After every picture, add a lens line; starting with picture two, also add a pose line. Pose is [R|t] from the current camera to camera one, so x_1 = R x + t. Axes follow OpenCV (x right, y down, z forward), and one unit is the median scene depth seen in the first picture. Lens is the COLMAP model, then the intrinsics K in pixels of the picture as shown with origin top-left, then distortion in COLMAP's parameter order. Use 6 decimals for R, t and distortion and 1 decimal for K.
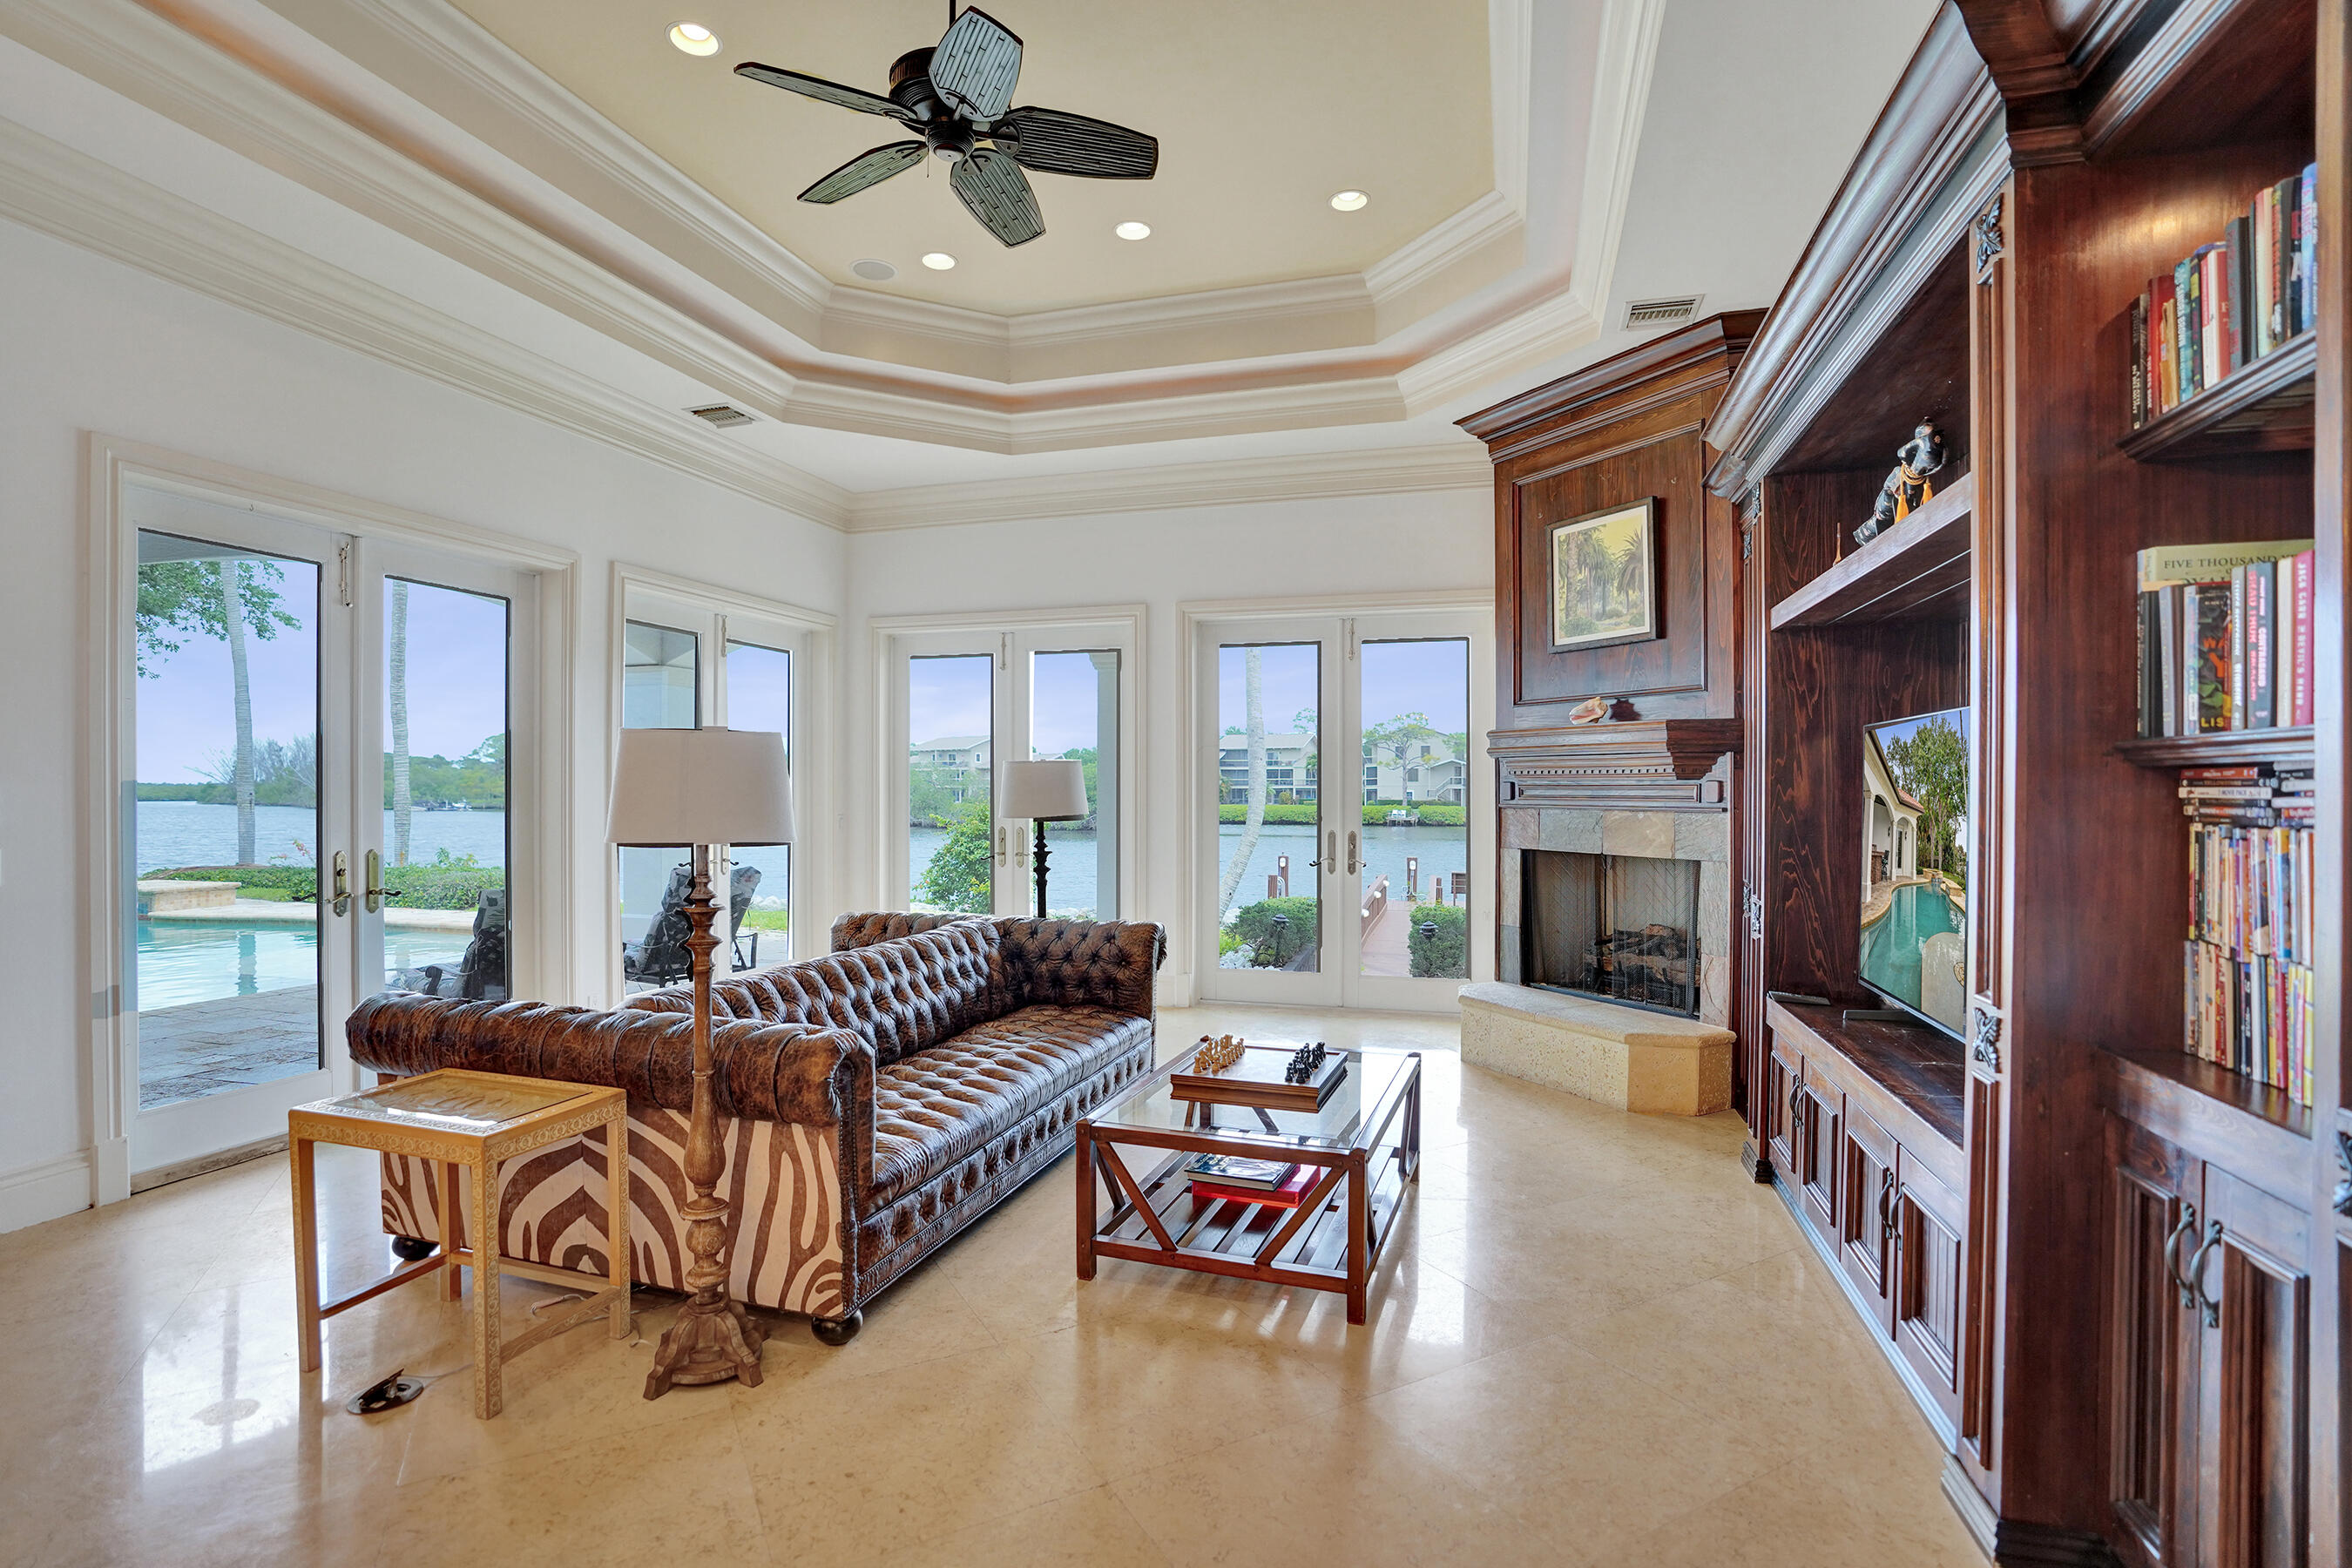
lens RADIAL K [[1123.6, 0, 1102.1], [0, 1123.6, 773.3], [0, 0, 1]] dist [-0.034379, 0.007700]
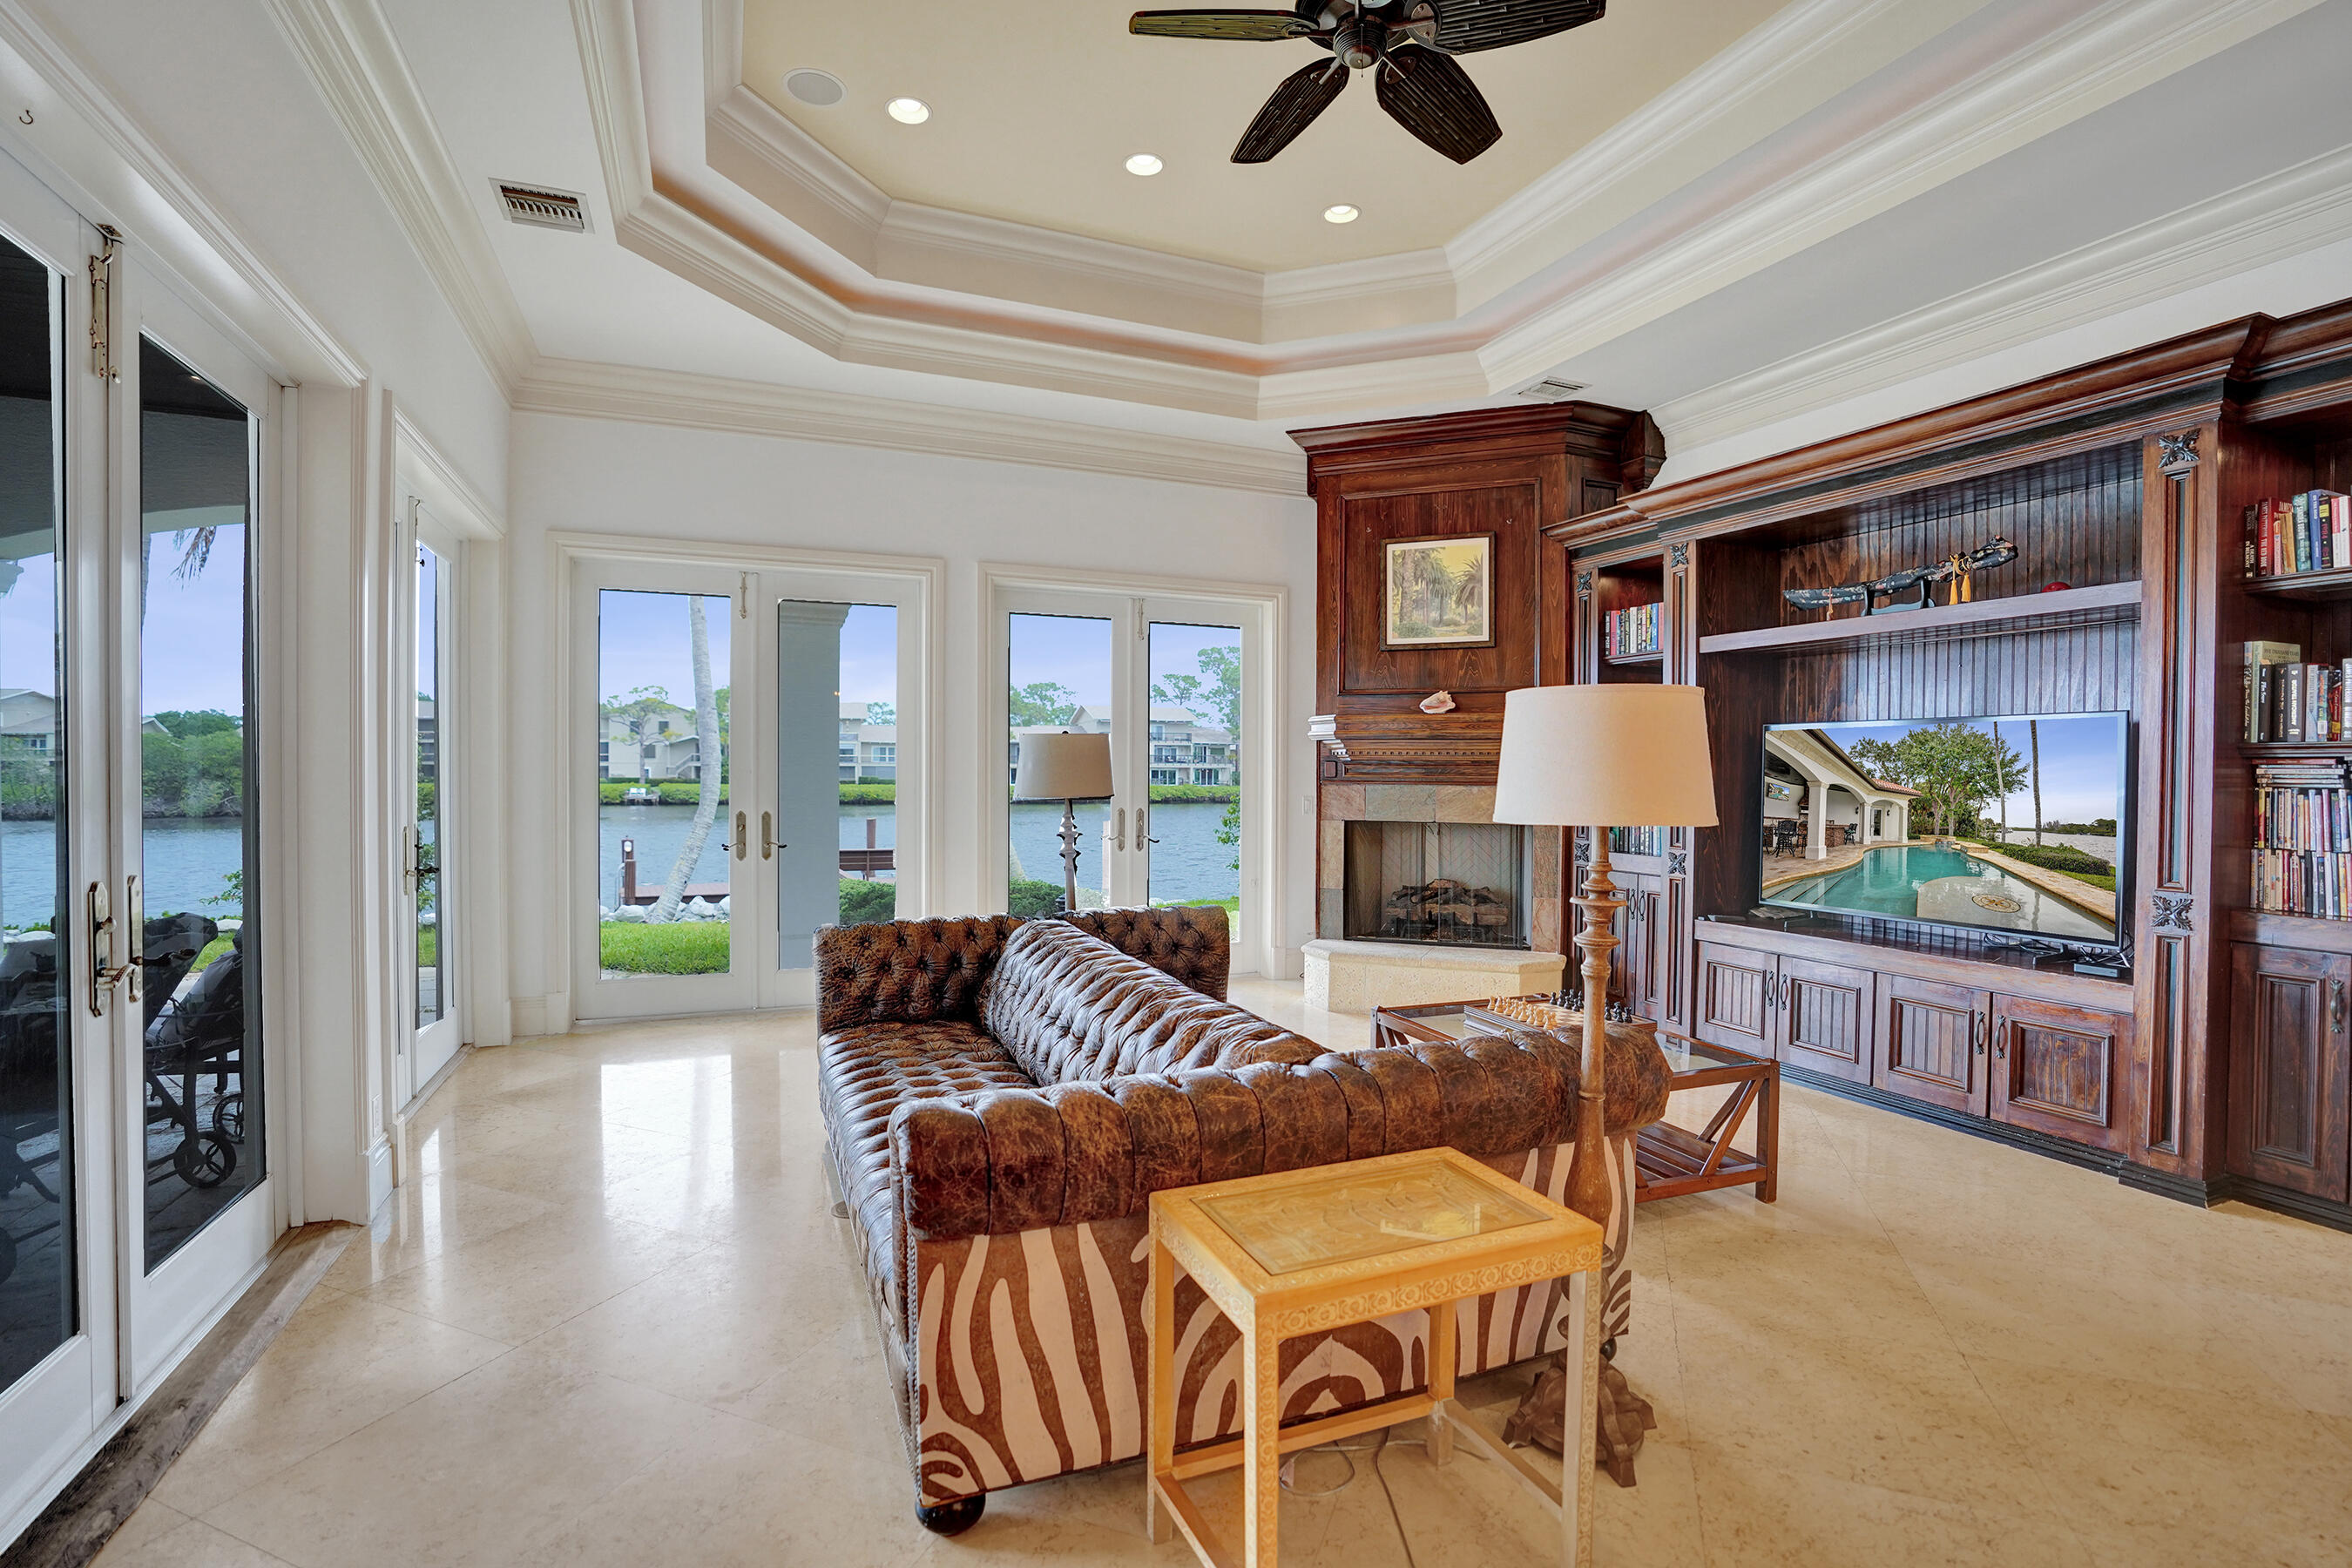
lens RADIAL K [[1123.6, 0, 1159.6], [0, 1123.6, 763.4], [0, 0, 1]] dist [-0.034379, 0.007700]
pose [[0.755867, 0.005926, 0.654699, -0.515778], [-0.013183, 0.999894, 0.006169, 0.005703], [-0.654593, -0.013294, 0.755865, 0.257476]]
